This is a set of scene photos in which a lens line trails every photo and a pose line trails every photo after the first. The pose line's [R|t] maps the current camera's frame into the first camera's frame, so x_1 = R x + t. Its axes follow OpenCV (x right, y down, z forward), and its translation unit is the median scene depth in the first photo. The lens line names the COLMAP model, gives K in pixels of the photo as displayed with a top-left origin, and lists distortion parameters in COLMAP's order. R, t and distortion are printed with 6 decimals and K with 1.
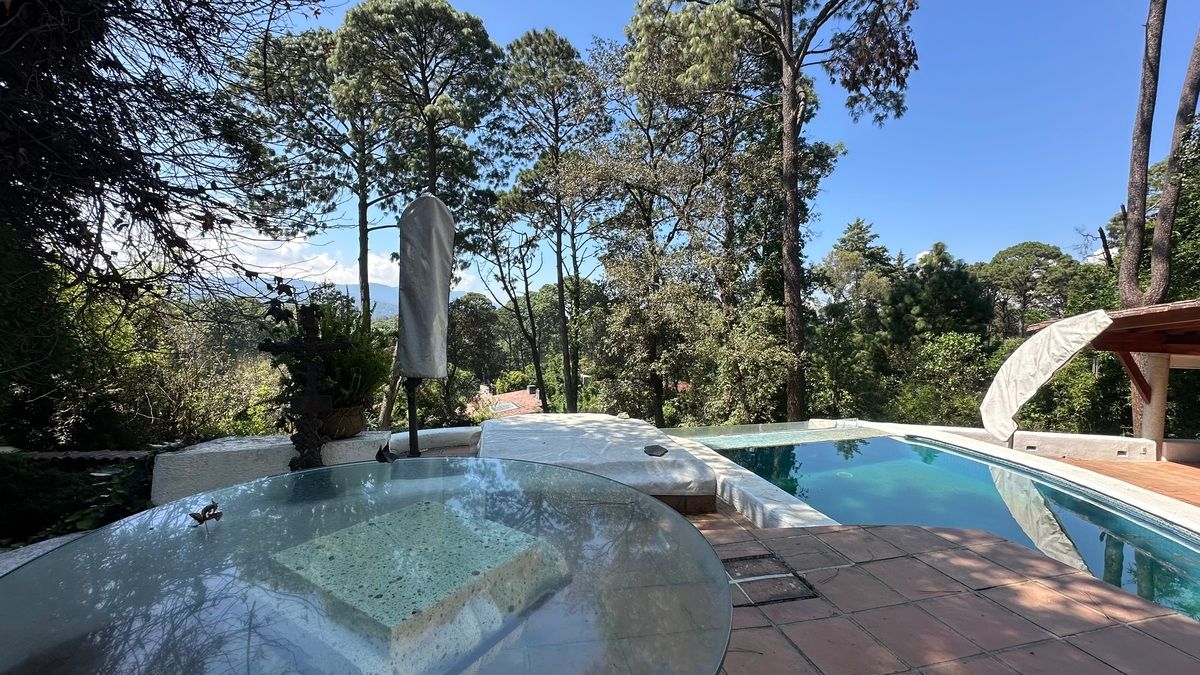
lens RADIAL K [[476.8, 0, 599.4], [0, 476.8, 340.6], [0, 0, 1]] dist [-0.006729, 0.000743]
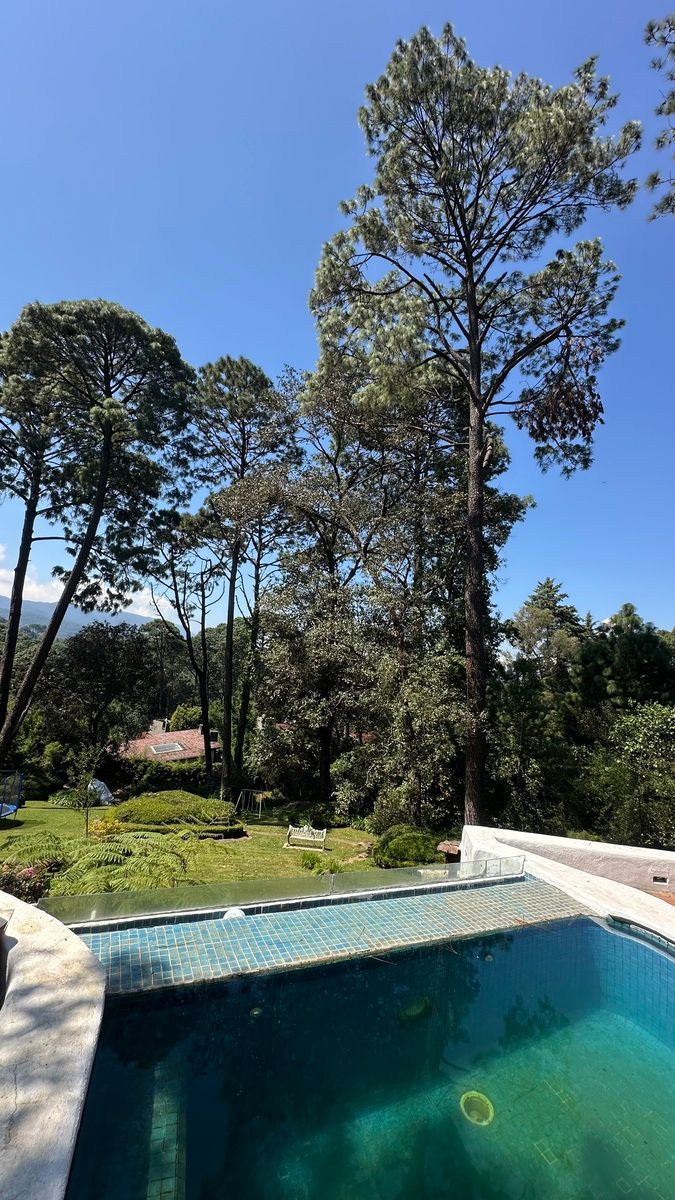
lens RADIAL K [[476.8, 0, 337.9], [0, 476.8, 599.7], [0, 0, 1]] dist [-0.006729, 0.000743]
pose [[0.993796, 0.085056, 0.071658, 0.060584], [-0.071674, 0.982463, -0.172130, -0.005079], [-0.085042, 0.165926, 0.982464, 0.100559]]
